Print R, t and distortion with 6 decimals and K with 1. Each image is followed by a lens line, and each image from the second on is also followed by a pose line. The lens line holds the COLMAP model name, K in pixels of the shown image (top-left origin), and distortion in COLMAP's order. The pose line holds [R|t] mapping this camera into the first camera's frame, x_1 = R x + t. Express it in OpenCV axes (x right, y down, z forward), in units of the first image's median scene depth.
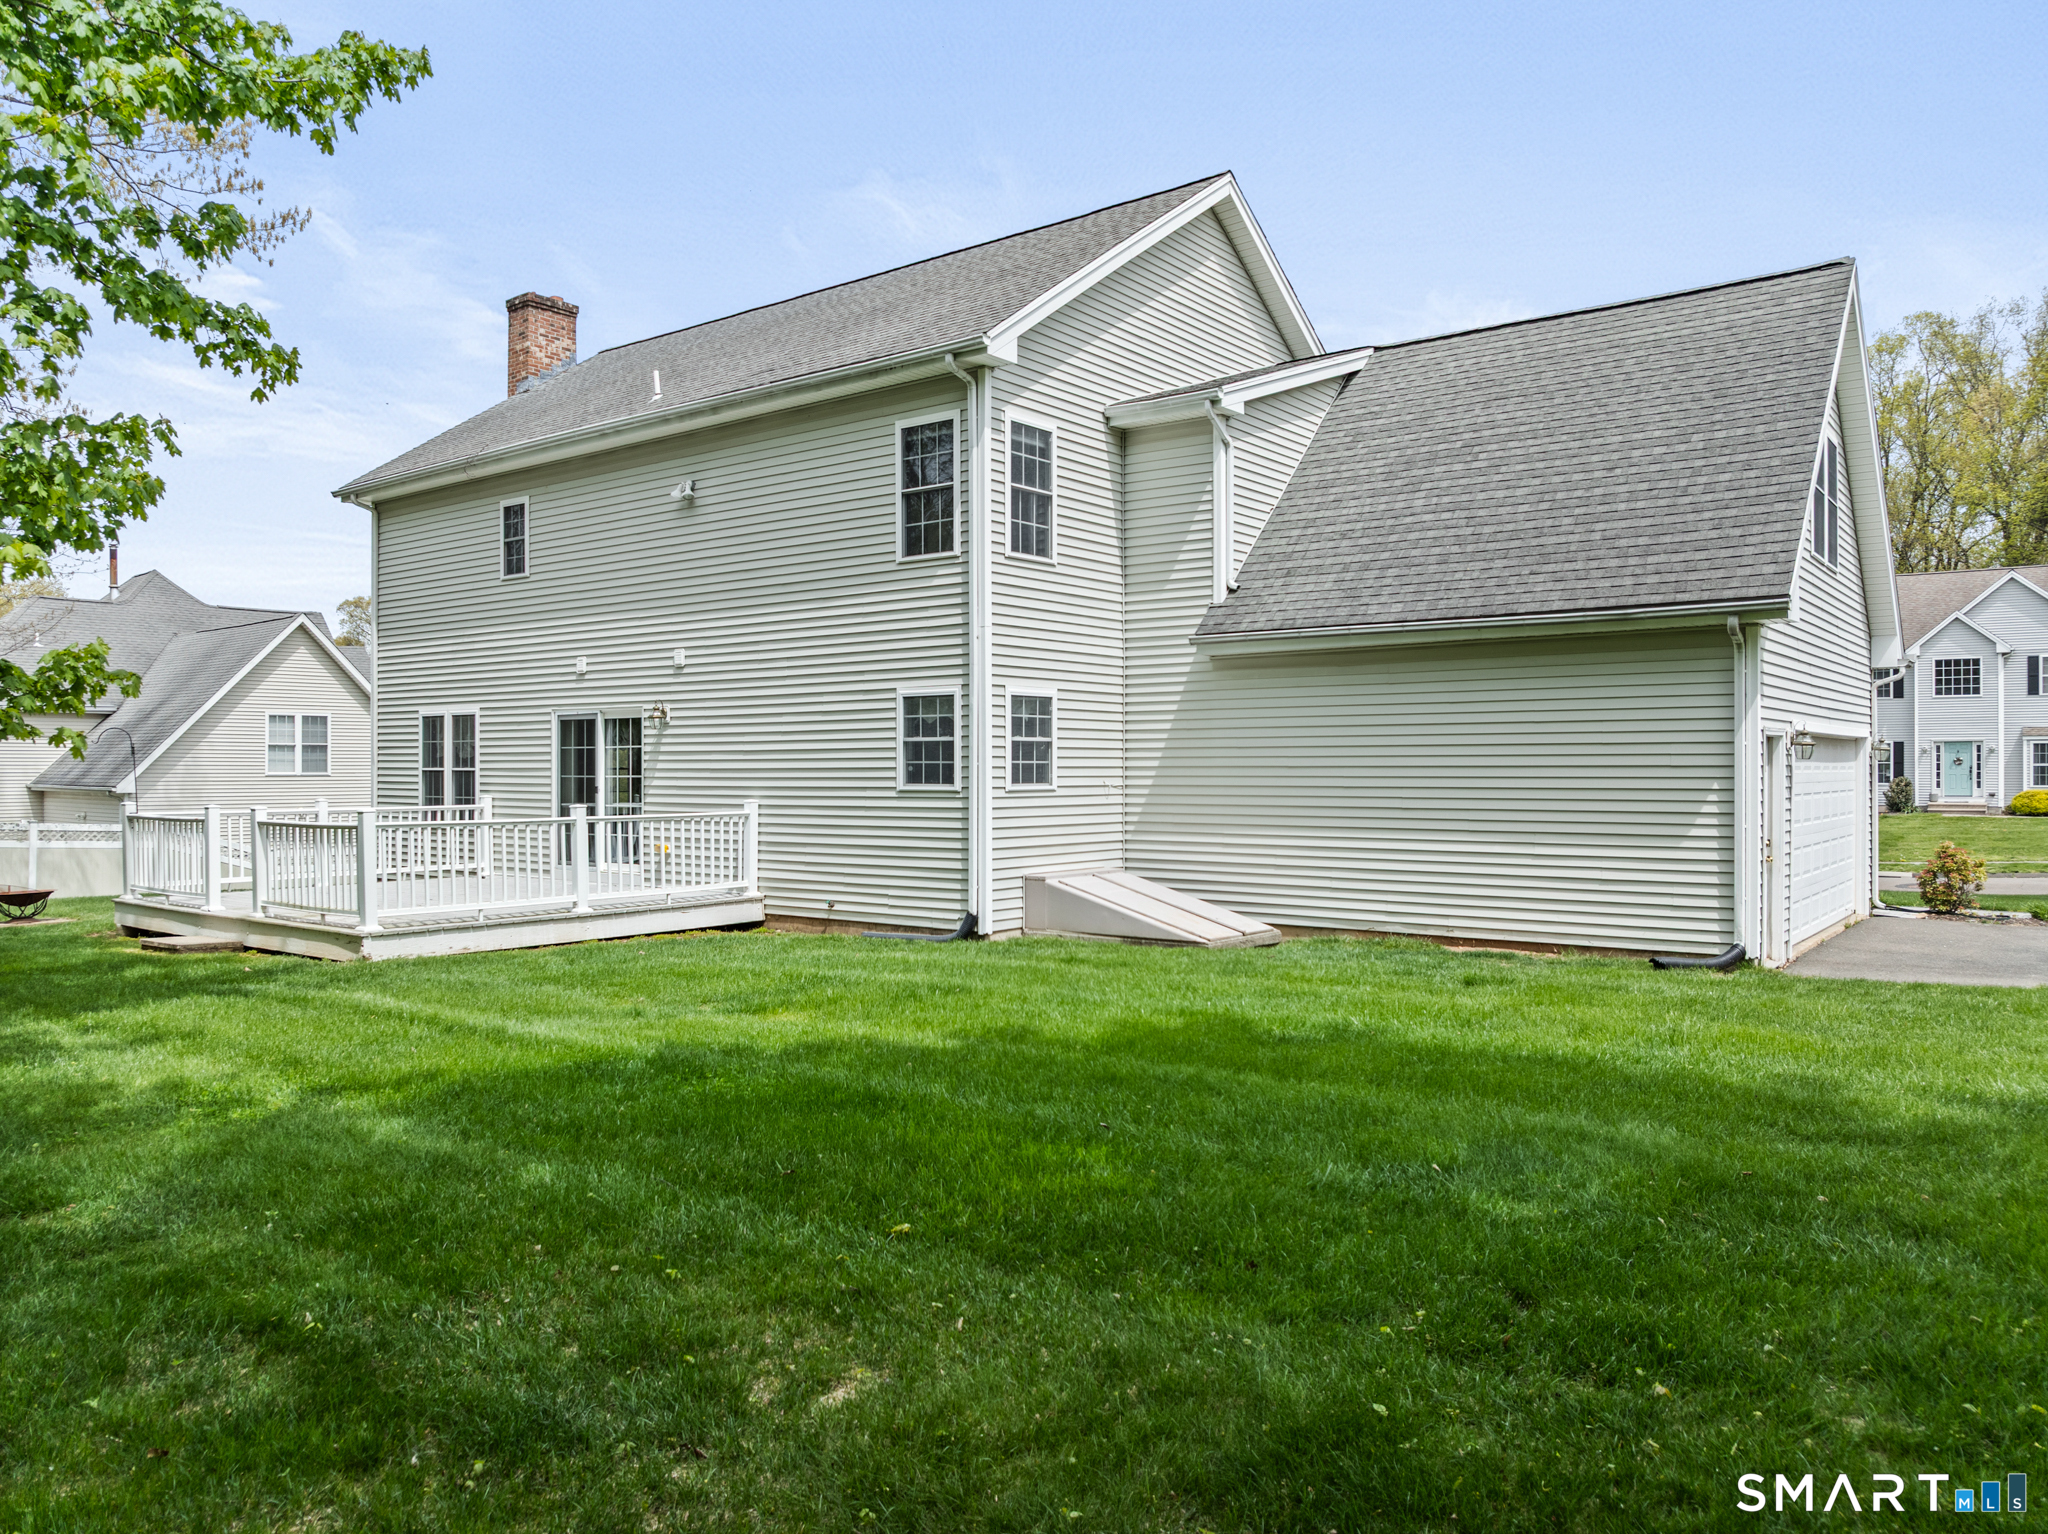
lens RADIAL K [[1441.7, 0, 1028.4], [0, 1441.7, 758.1], [0, 0, 1]] dist [-0.040150, 0.005771]
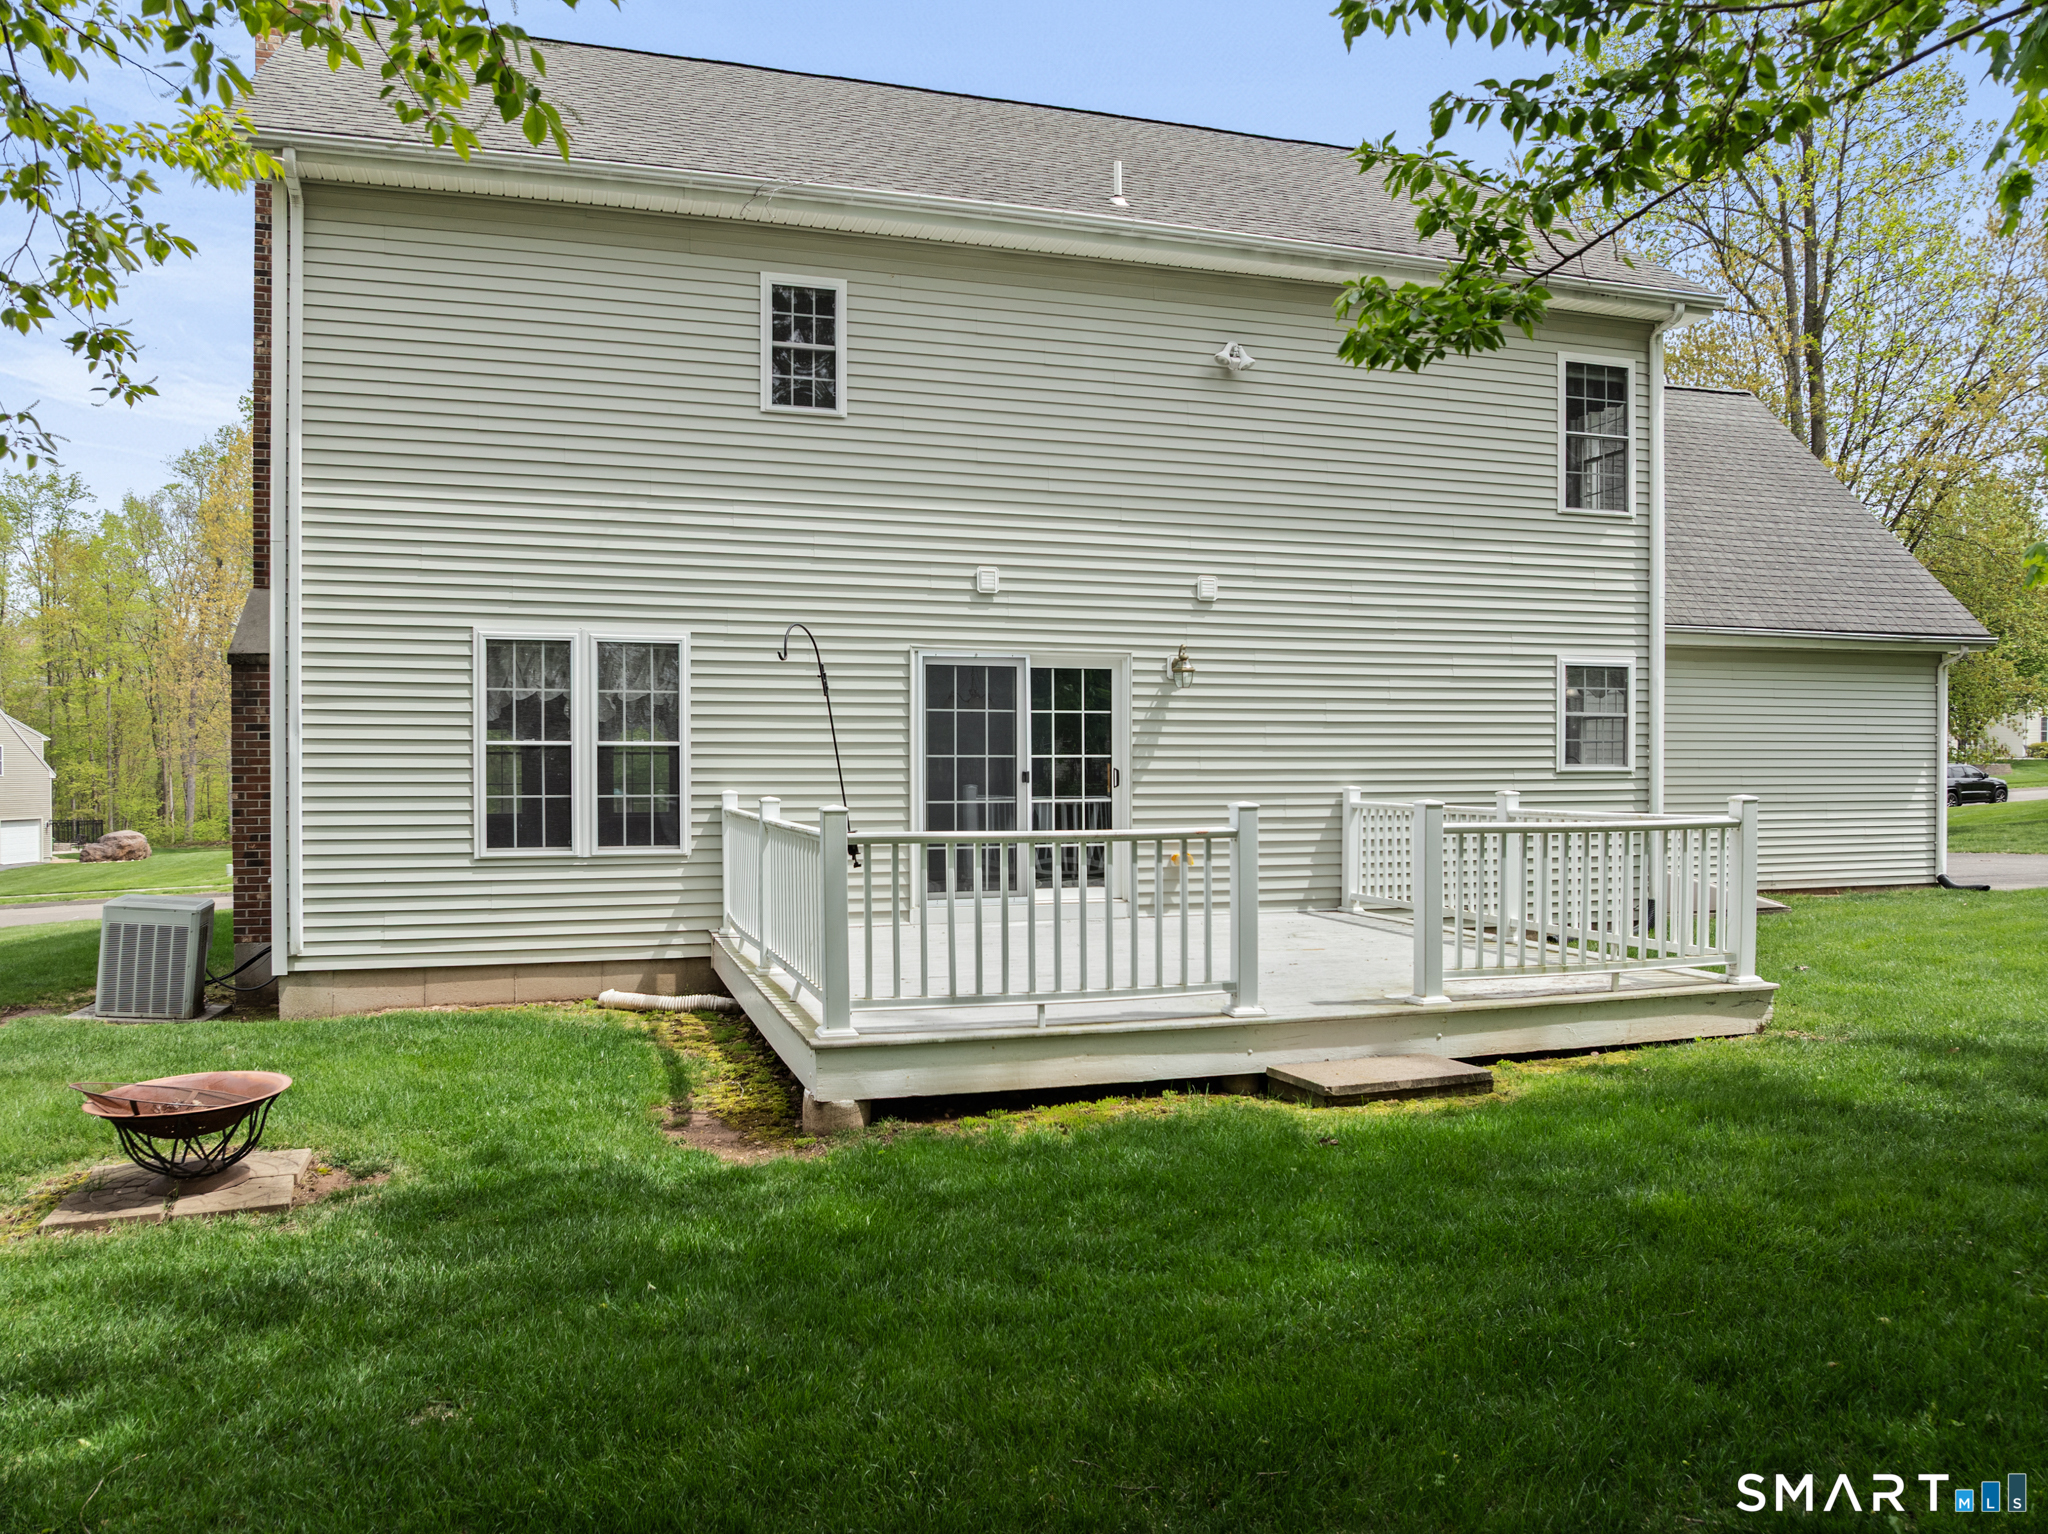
lens RADIAL K [[1441.7, 0, 1028.4], [0, 1441.7, 758.1], [0, 0, 1]] dist [-0.040150, 0.005771]
pose [[0.590621, -0.005199, 0.806932, -0.892983], [-0.010002, 0.999855, 0.013763, 0.004982], [-0.806887, -0.016200, 0.590484, 0.670419]]
